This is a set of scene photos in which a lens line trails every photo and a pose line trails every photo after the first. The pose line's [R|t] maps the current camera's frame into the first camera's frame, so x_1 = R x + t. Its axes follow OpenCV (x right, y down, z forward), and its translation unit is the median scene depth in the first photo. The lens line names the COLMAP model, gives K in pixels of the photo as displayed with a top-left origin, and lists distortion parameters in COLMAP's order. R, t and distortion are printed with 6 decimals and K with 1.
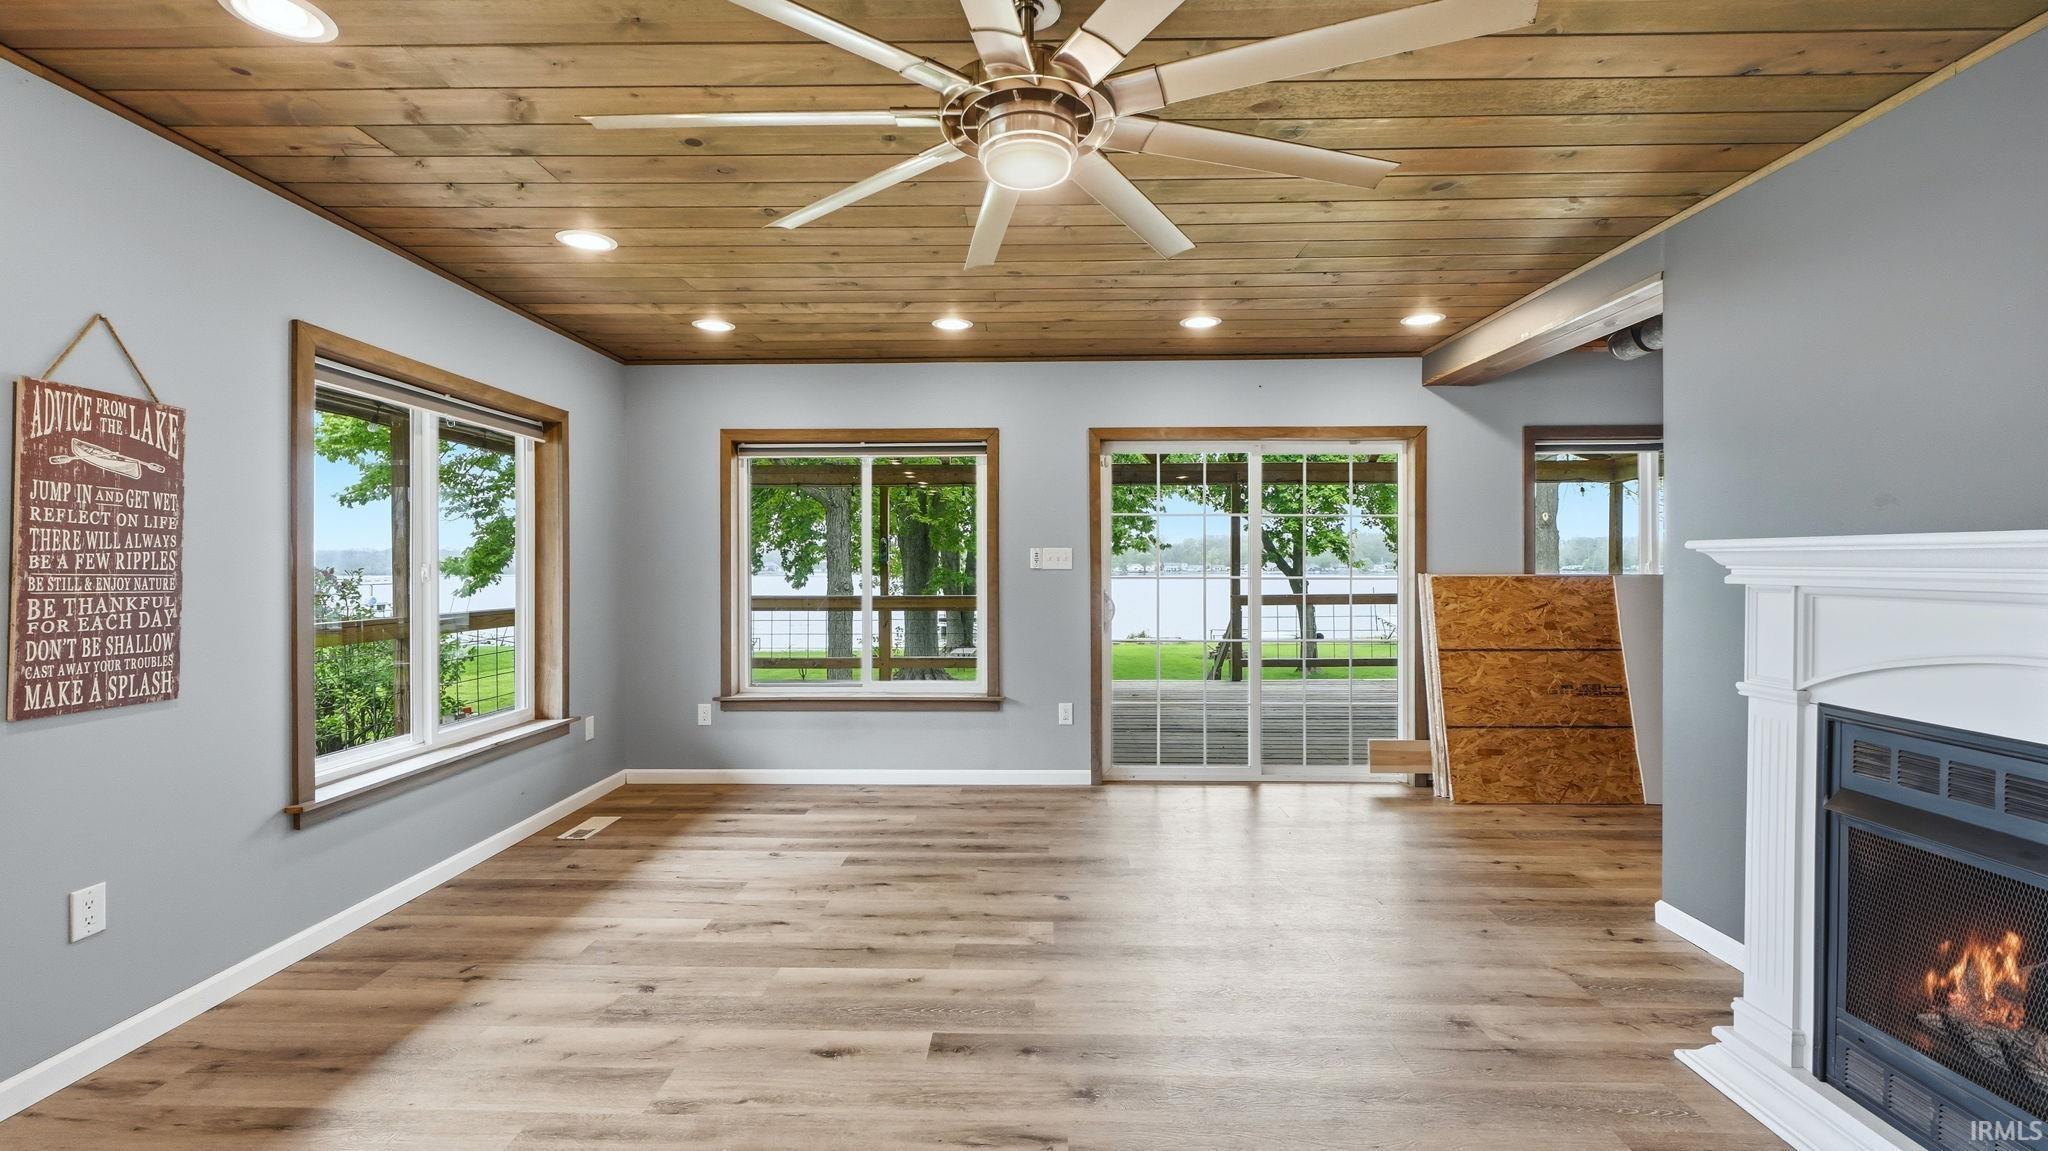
lens RADIAL K [[859.8, 0, 1025.0], [0, 859.8, 572.8], [0, 0, 1]] dist [-0.005522, 0.001023]
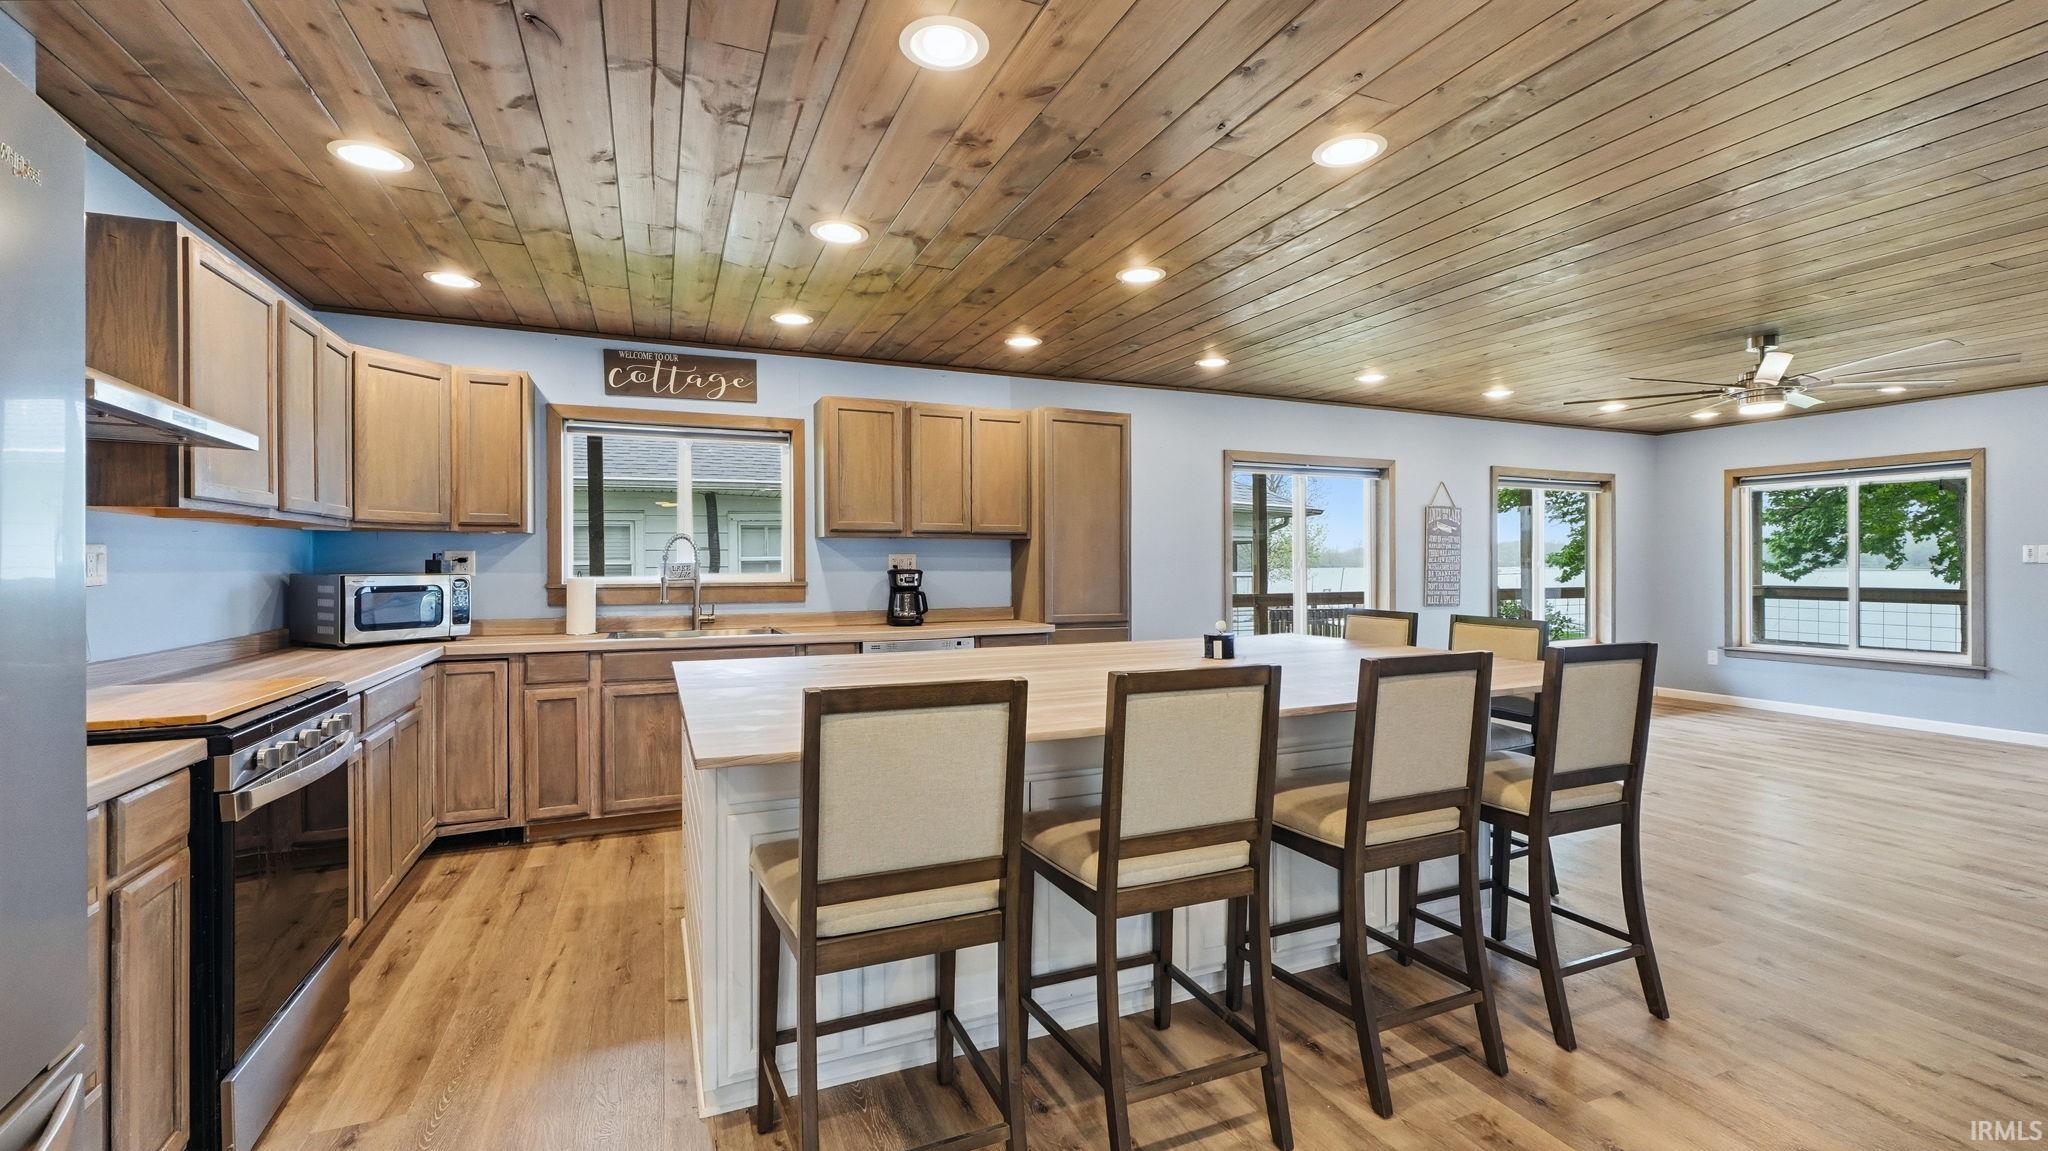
lens RADIAL K [[859.8, 0, 1025.3], [0, 859.8, 560.5], [0, 0, 1]] dist [-0.005522, 0.001023]
pose [[0.415461, 0.000339, -0.909611, 0.613944], [-0.004598, 0.999988, -0.001728, 0.001127], [0.909599, 0.004900, 0.415457, -0.904886]]
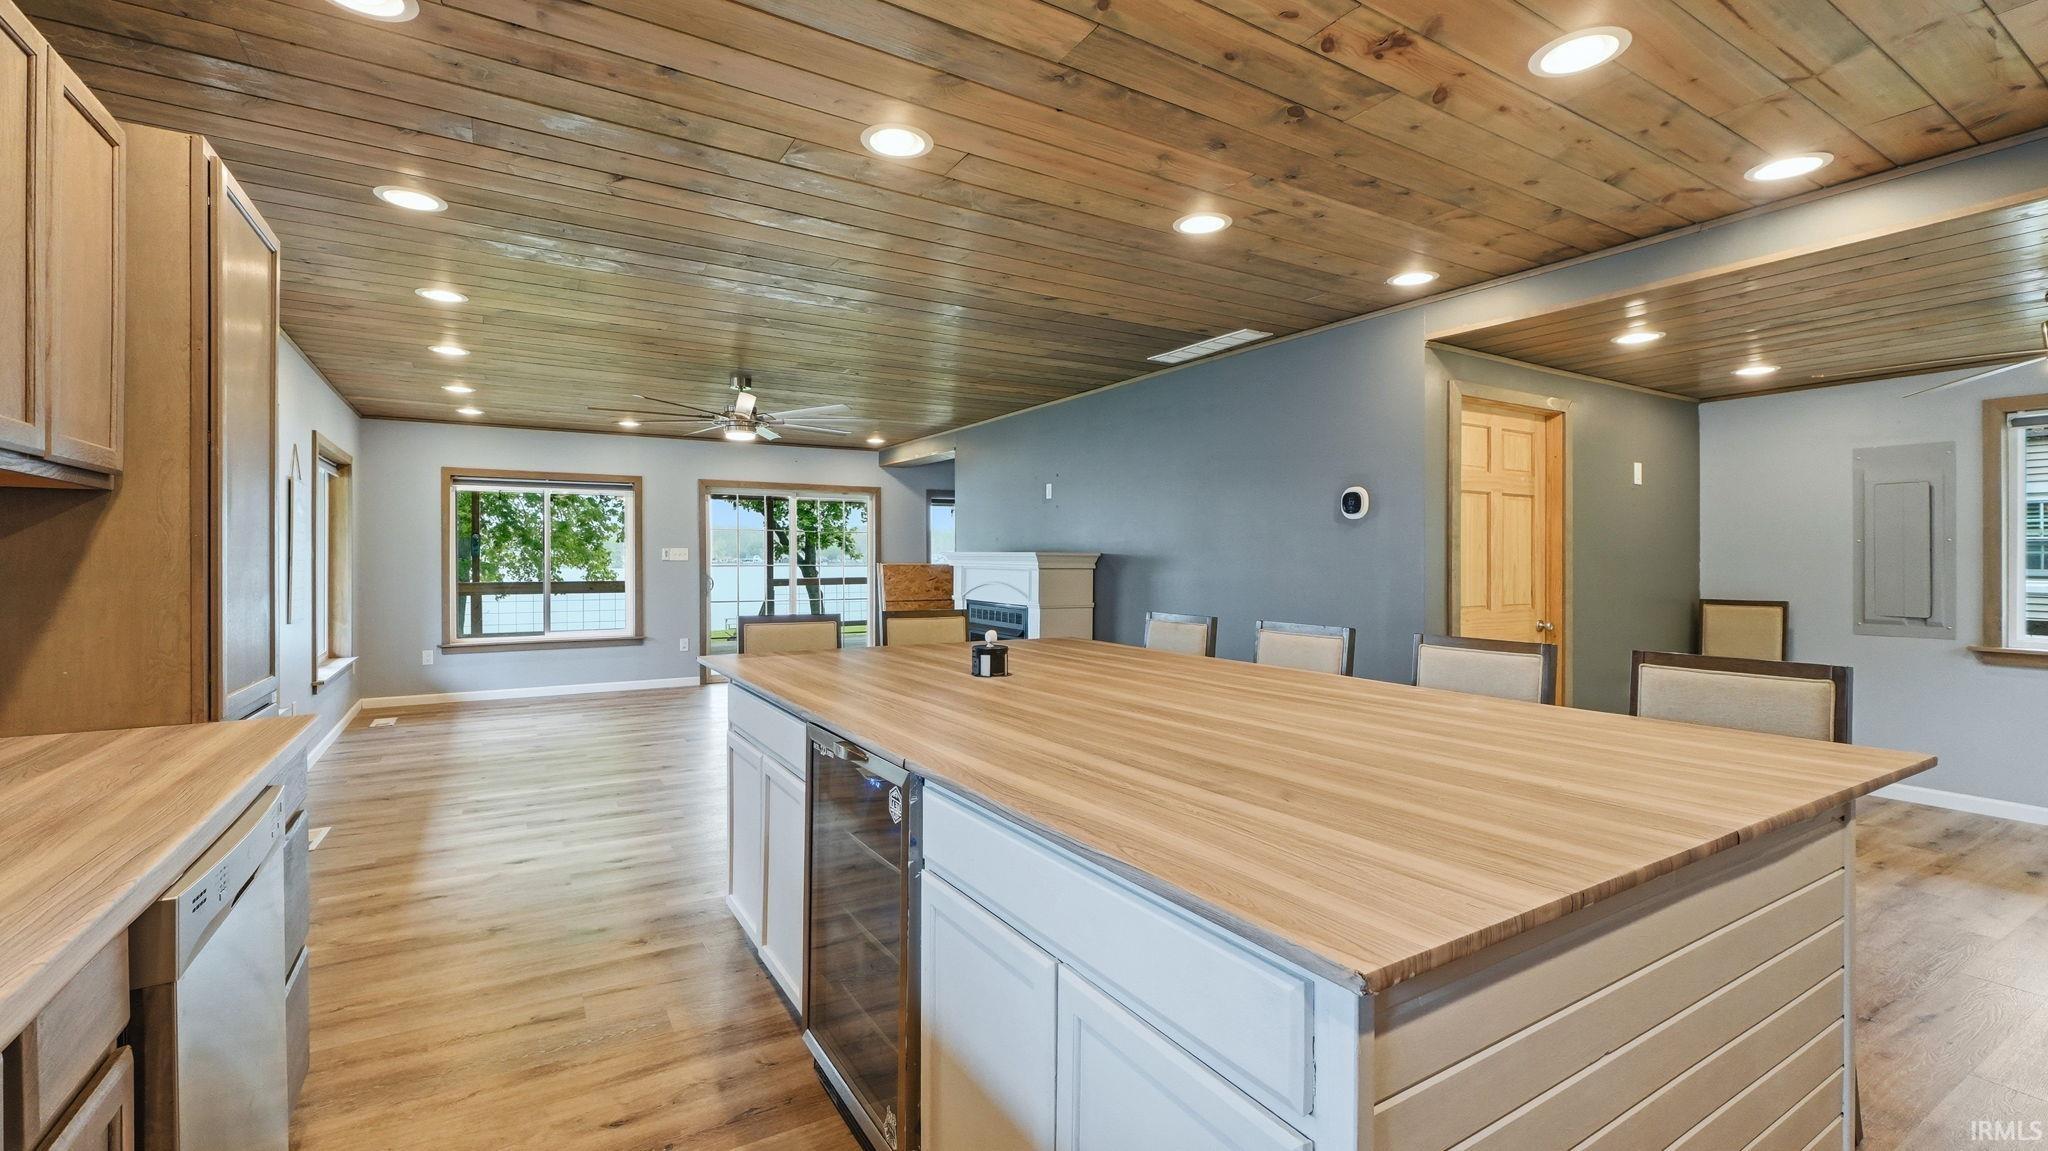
lens RADIAL K [[859.8, 0, 1027.7], [0, 859.8, 555.2], [0, 0, 1]] dist [-0.005522, 0.001023]
pose [[0.847347, 0.005511, 0.531010, -0.343407], [-0.000231, 0.999950, -0.010009, 0.003521], [-0.531039, 0.008358, 0.847306, -0.989720]]
